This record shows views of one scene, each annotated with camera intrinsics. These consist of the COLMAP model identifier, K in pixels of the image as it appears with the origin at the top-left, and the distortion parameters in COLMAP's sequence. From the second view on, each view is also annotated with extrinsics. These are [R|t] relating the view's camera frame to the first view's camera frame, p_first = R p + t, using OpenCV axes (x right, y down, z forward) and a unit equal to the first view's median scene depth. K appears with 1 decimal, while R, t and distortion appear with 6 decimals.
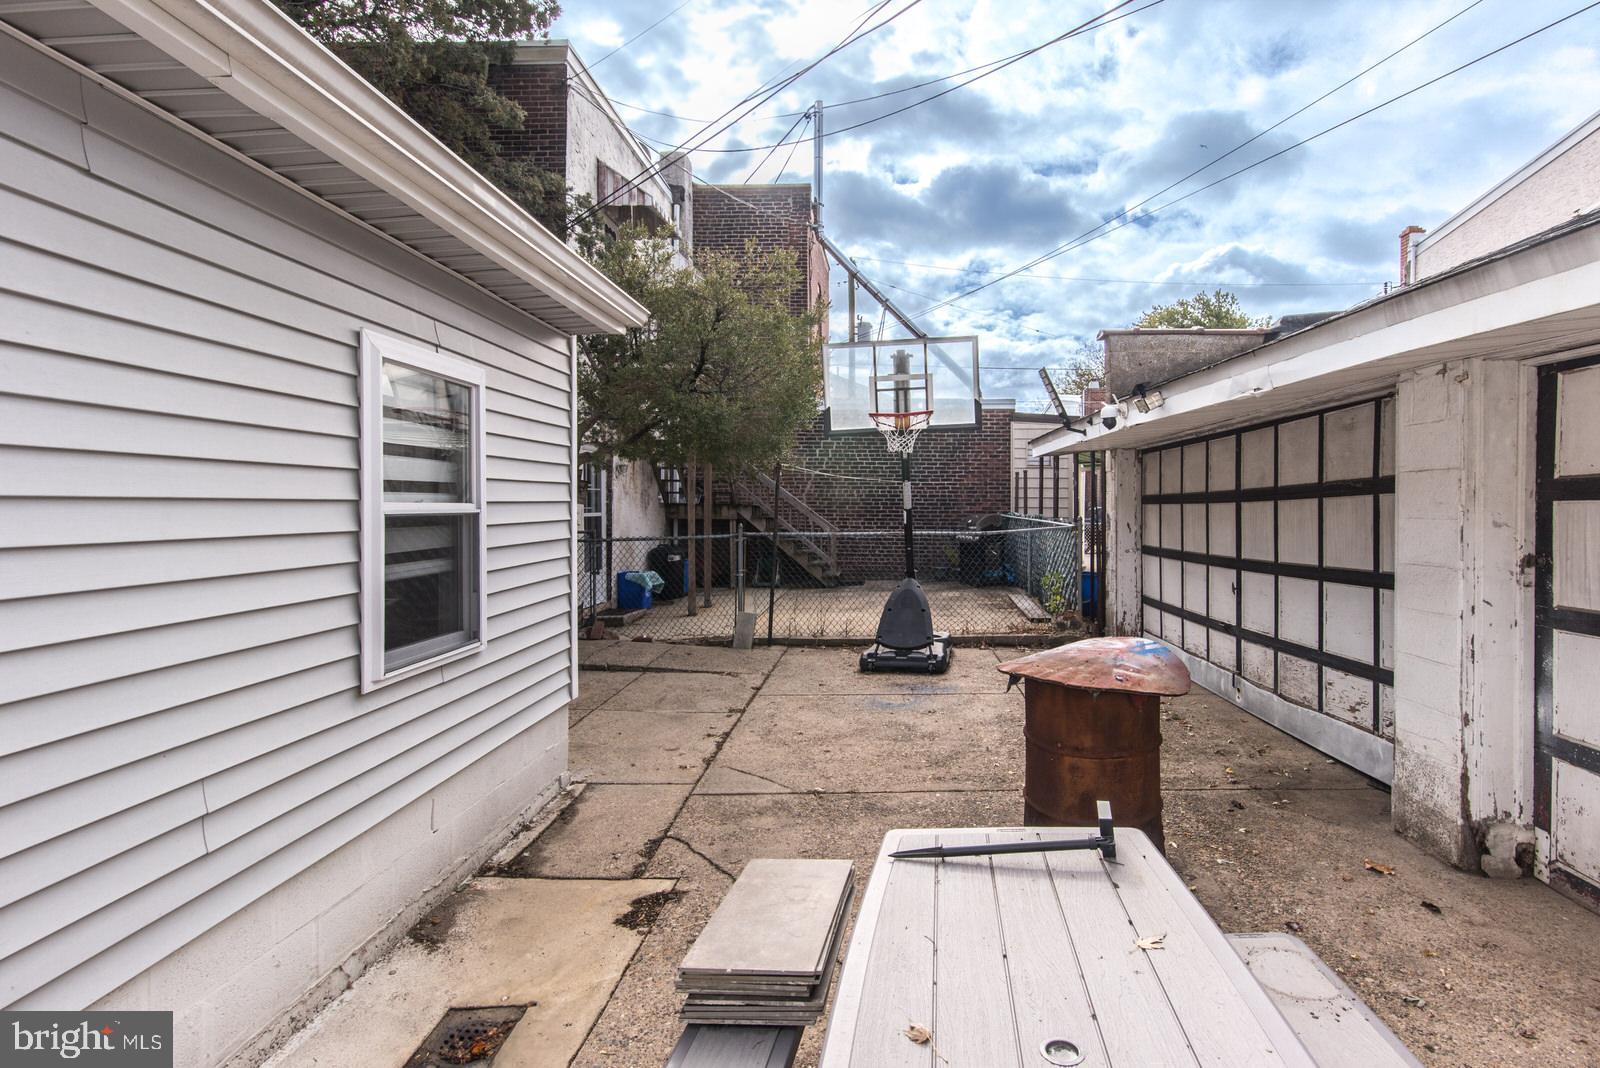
lens RADIAL K [[809.2, 0, 854.1], [0, 809.2, 518.2], [0, 0, 1]] dist [0.004716, -0.000520]
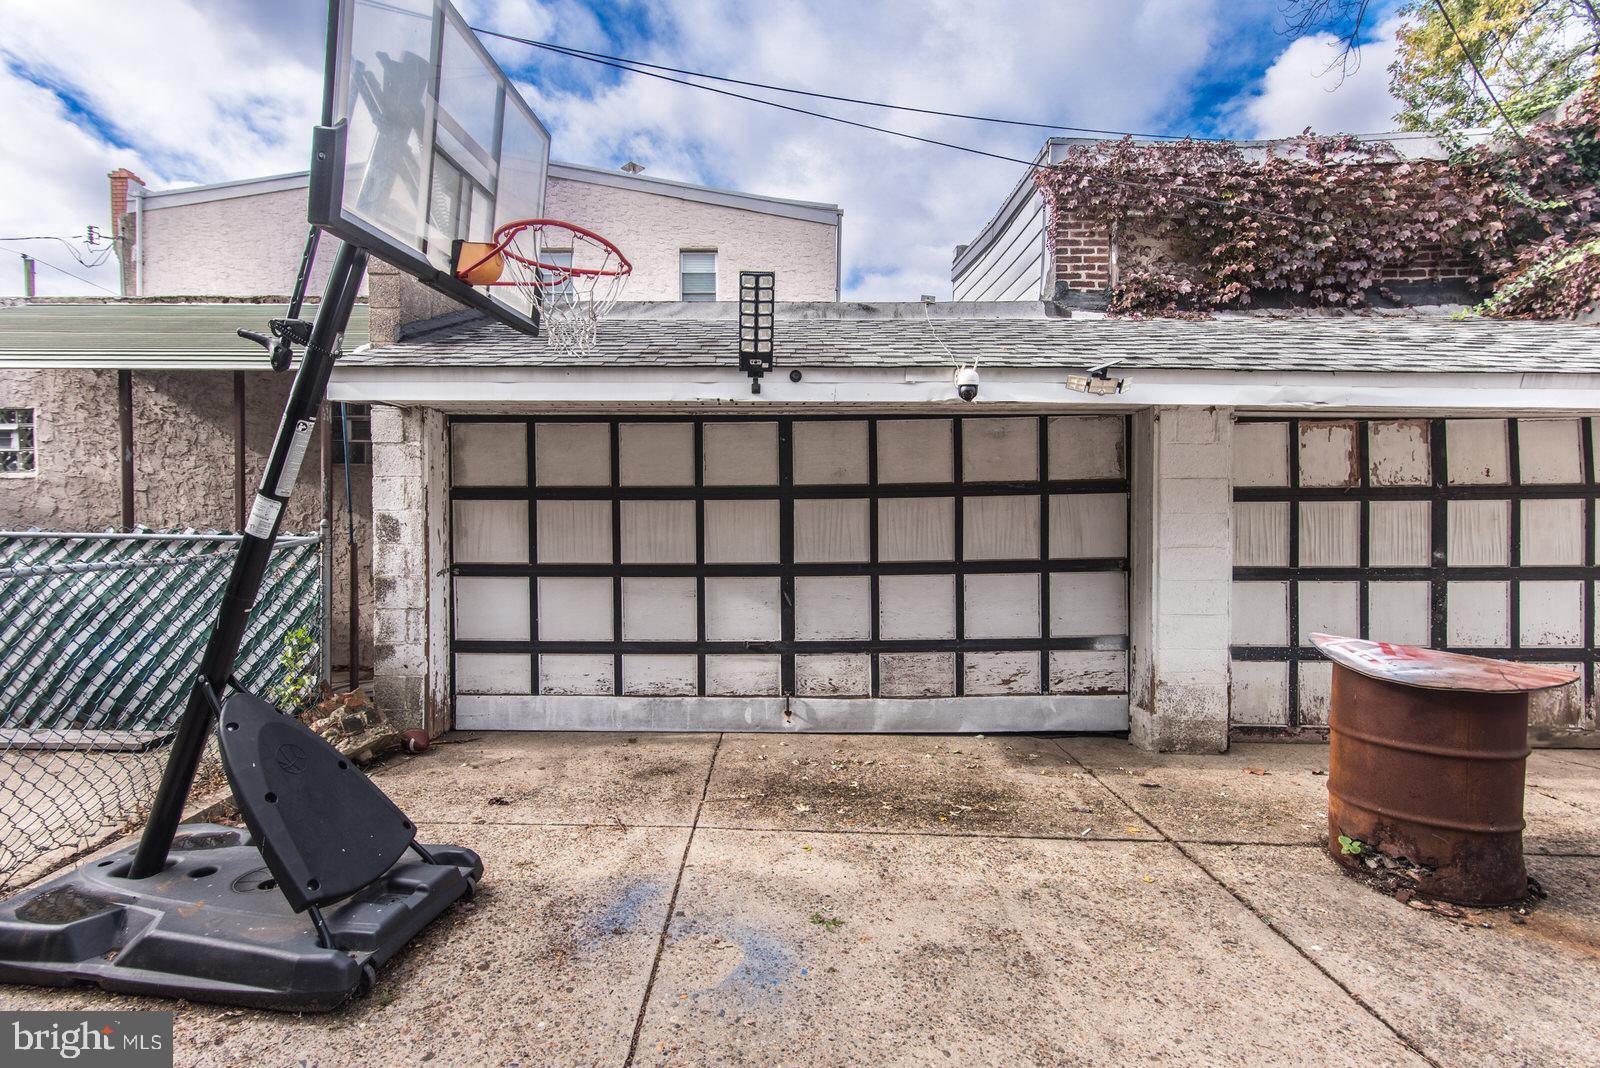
lens RADIAL K [[768.8, 0, 782.9], [0, 768.8, 522.1], [0, 0, 1]] dist [0.027748, -0.000126]
pose [[-0.011958, -0.005714, 0.999912, -0.552346], [0.011401, 0.999918, 0.005850, 0.000031], [-0.999864, 0.011470, -0.011892, 1.557416]]
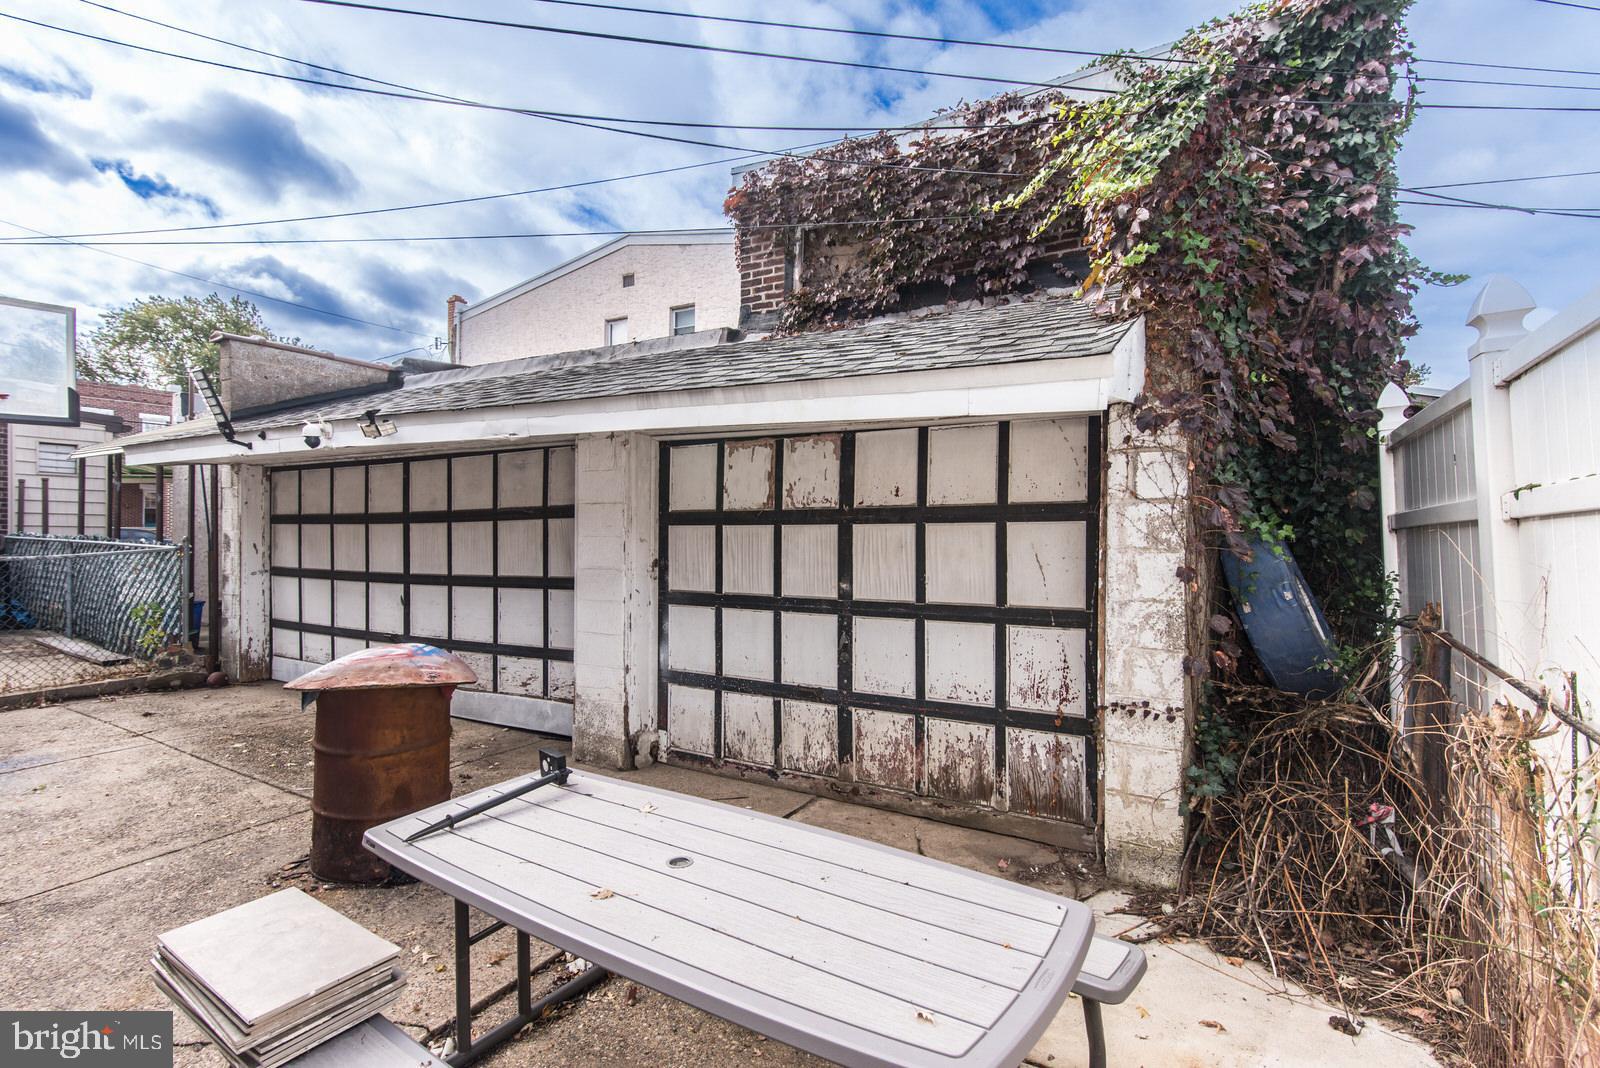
lens RADIAL K [[776.0, 0, 800.0], [0, 776.0, 534.0], [0, 0, 1]] dist [-0.000138, 0.000019]
pose [[0.484855, 0.005090, 0.874580, -0.302993], [0.002430, 0.999971, -0.007167, 0.006116], [-0.874591, 0.005600, 0.484828, 0.013417]]
